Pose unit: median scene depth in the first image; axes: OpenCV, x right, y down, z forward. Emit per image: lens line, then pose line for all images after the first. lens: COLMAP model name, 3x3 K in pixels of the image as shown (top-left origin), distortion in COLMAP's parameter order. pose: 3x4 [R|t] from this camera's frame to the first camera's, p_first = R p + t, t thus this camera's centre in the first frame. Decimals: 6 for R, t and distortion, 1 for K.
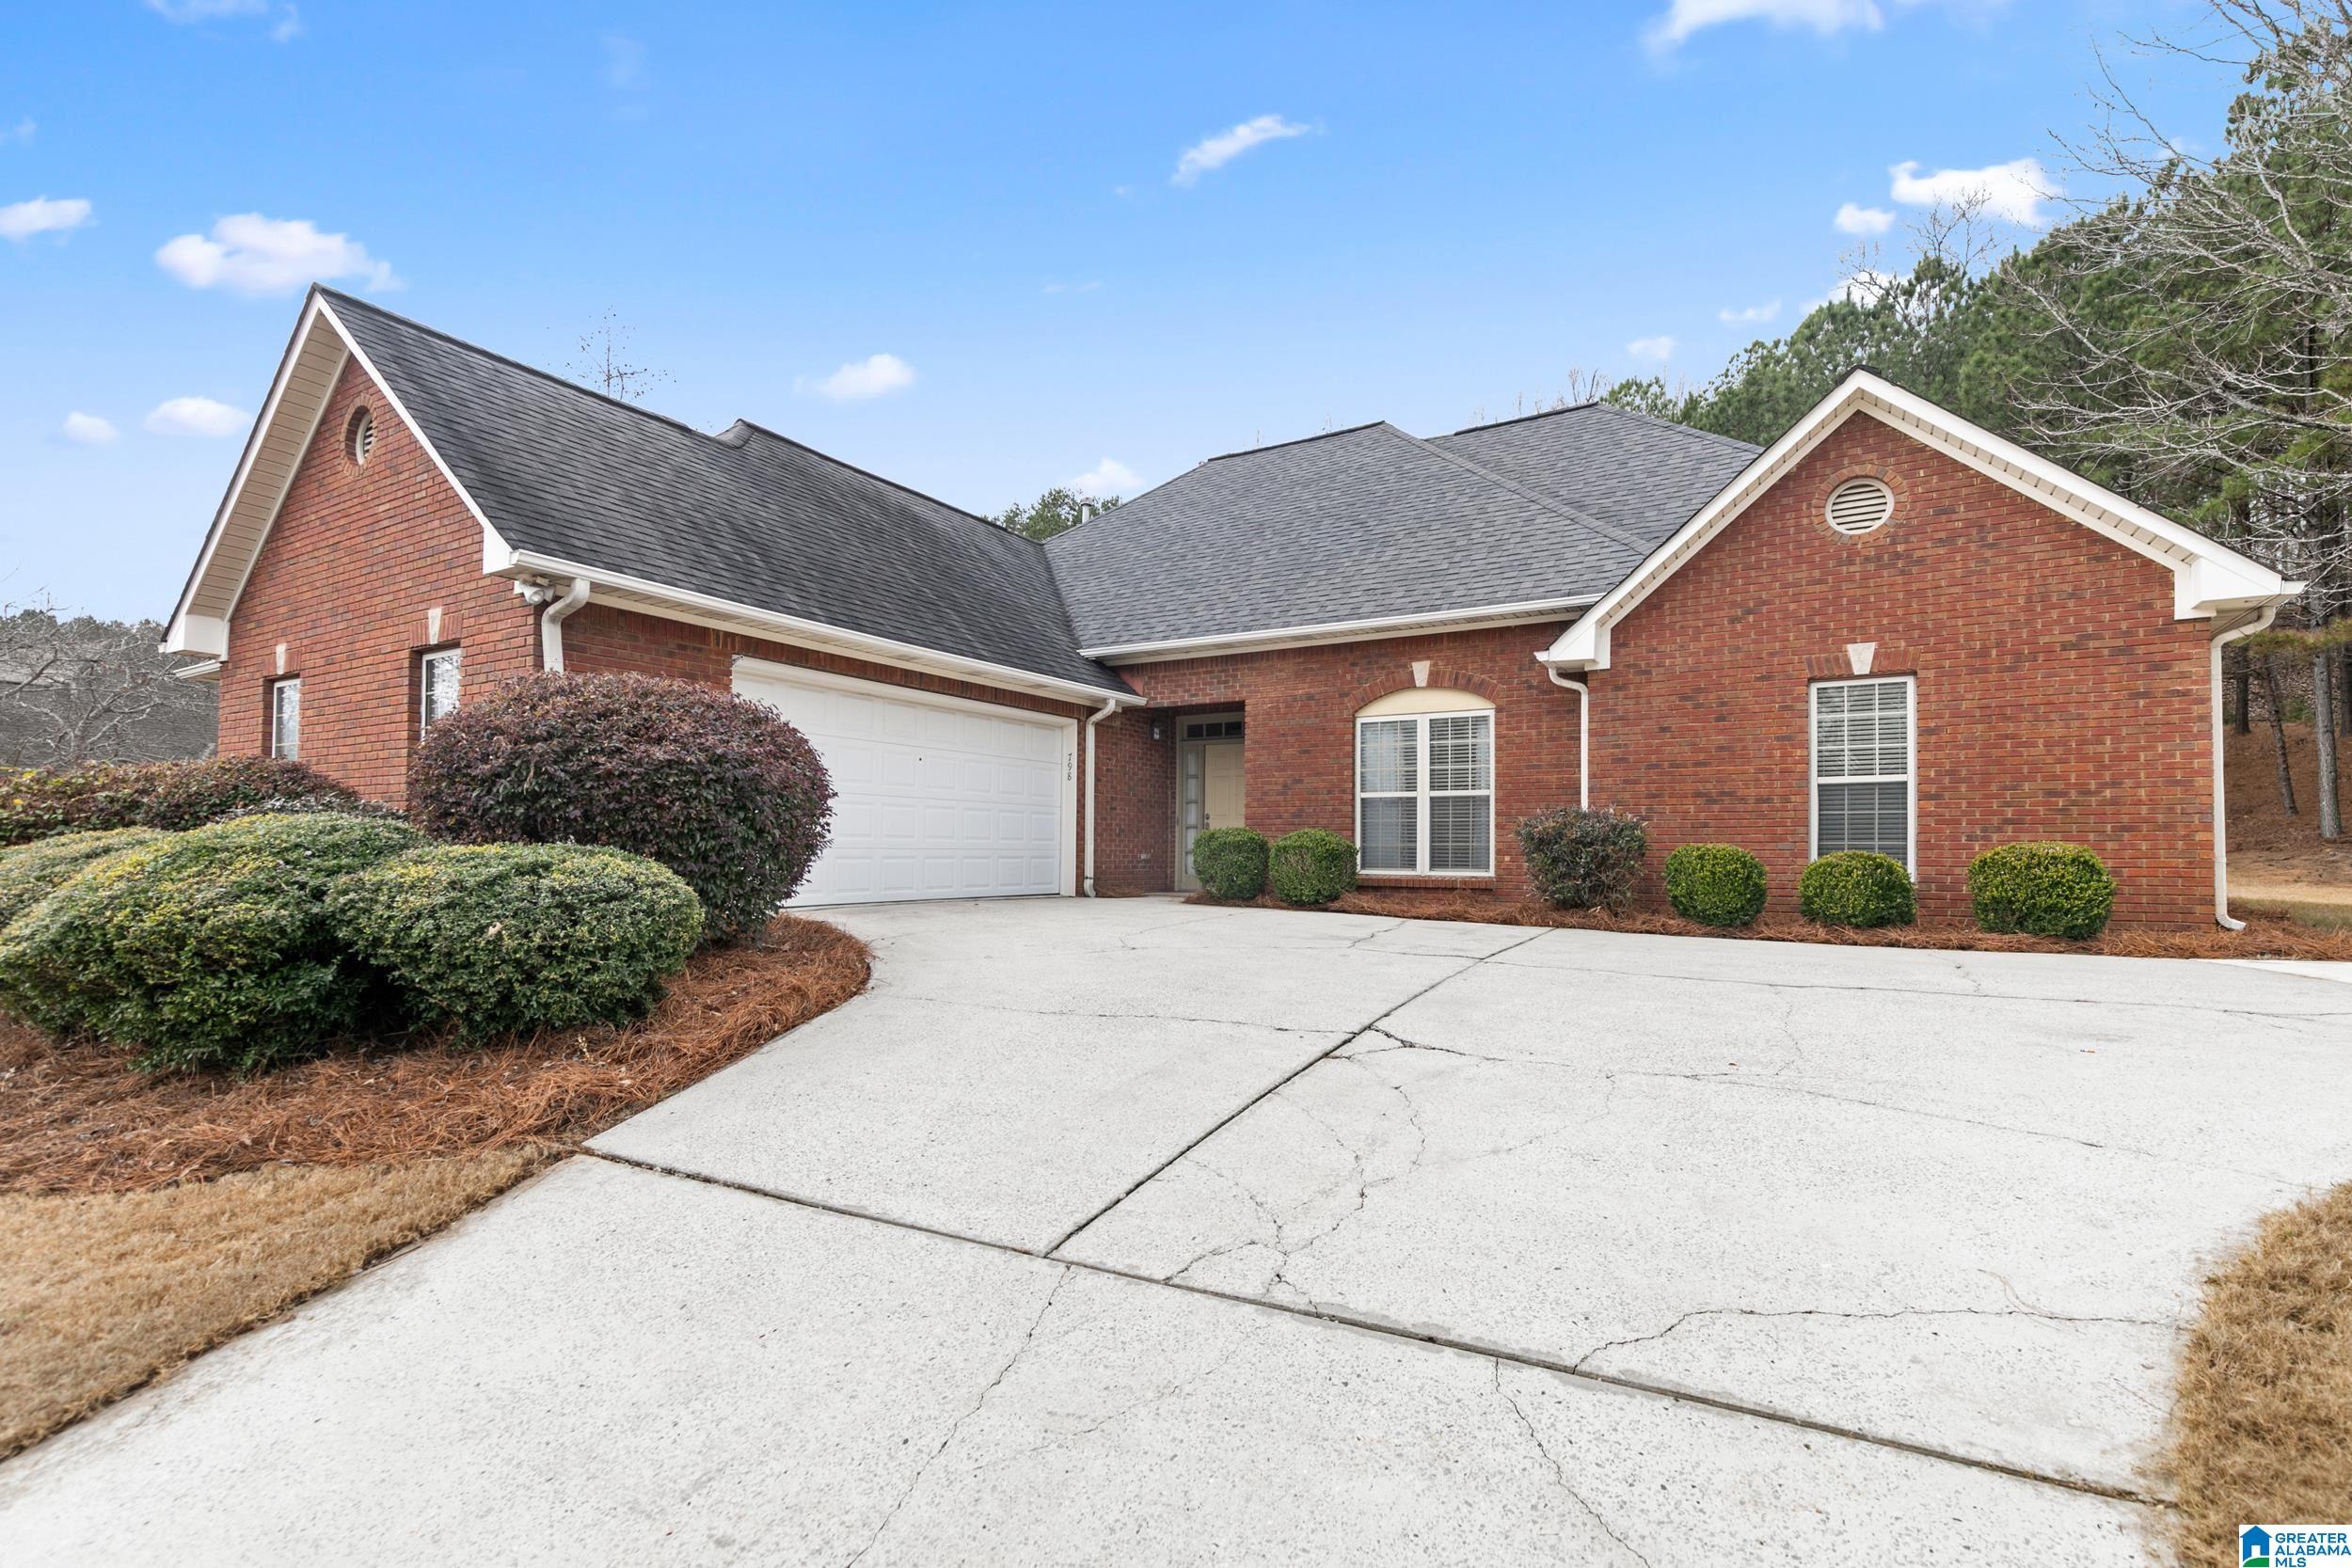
lens RADIAL K [[1080.8, 0, 1168.9], [0, 1080.8, 830.7], [0, 0, 1]] dist [0.007601, -0.001208]
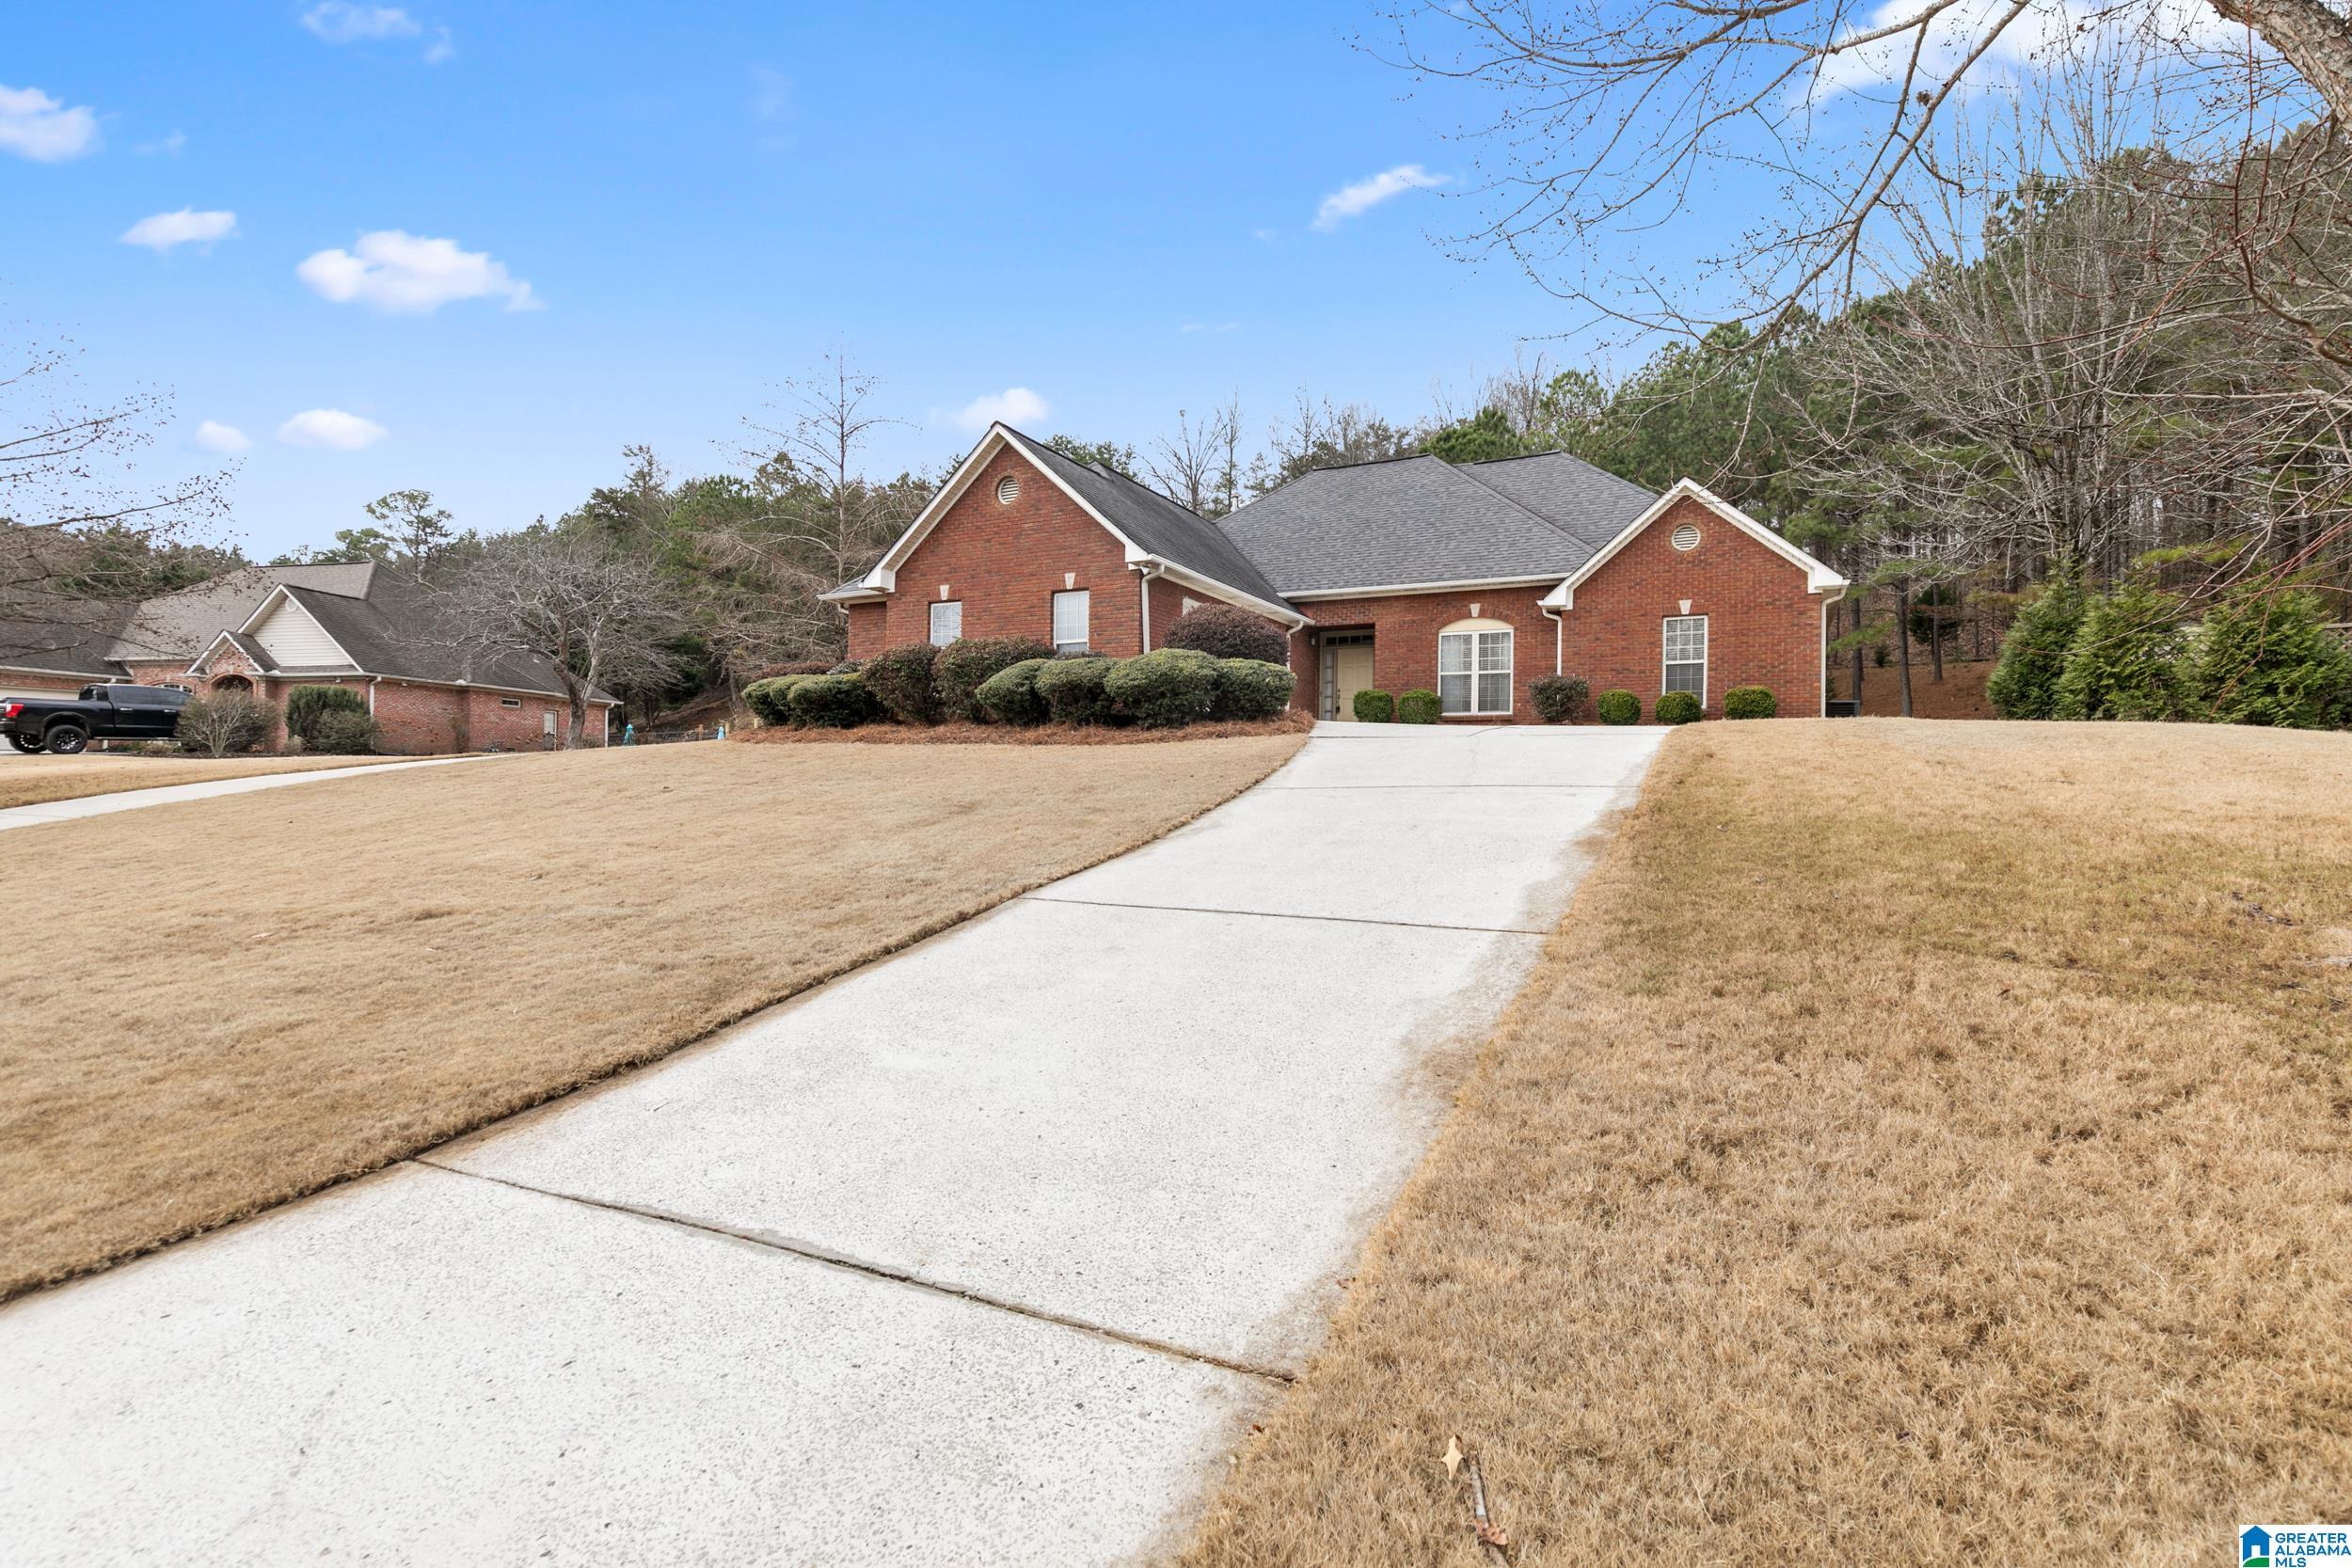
lens RADIAL K [[1080.8, 0, 1175.6], [0, 1080.8, 783.3], [0, 0, 1]] dist [0.007601, -0.001208]
pose [[0.997902, 0.008279, 0.064205, -0.421447], [-0.009483, 0.999785, 0.018466, 0.133269], [-0.064038, -0.019036, 0.997766, -0.897703]]
